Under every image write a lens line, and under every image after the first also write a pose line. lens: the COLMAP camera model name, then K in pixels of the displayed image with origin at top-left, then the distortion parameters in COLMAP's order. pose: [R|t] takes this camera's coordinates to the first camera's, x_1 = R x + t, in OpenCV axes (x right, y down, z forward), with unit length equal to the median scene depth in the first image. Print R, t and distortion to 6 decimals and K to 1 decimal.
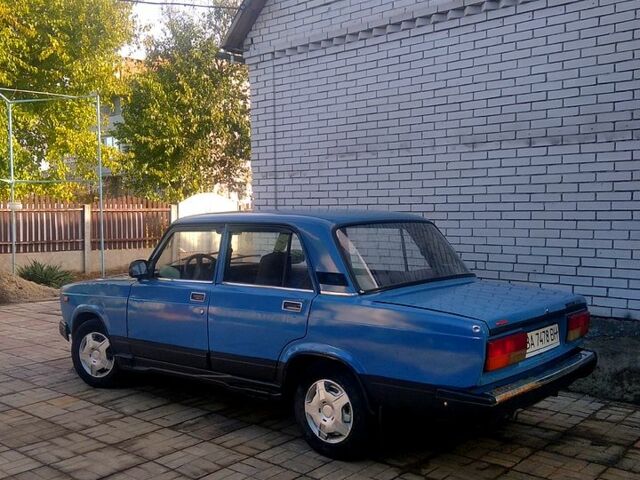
lens RADIAL K [[691.0, 0, 320.0], [0, 691.0, 240.0], [0, 0, 1]] dist [0.125000, -0.229527]
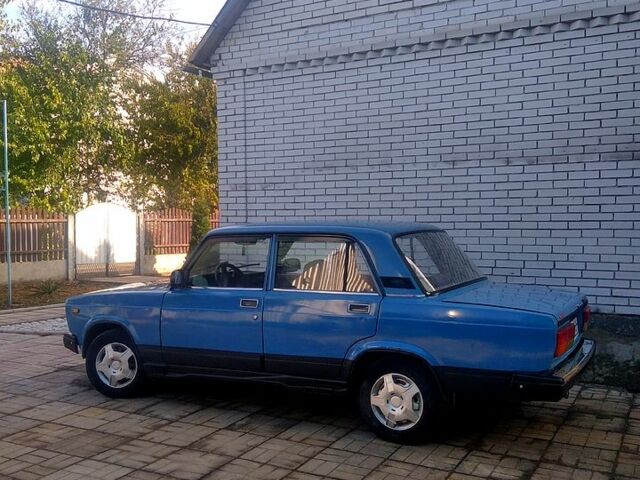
lens RADIAL K [[691.0, 0, 320.0], [0, 691.0, 240.0], [0, 0, 1]] dist [0.125000, -0.229527]
pose [[0.976392, -0.008026, 0.215855, -0.232413], [0.011170, 0.999849, -0.013348, 0.000538], [-0.215716, 0.015444, 0.976334, -0.044093]]
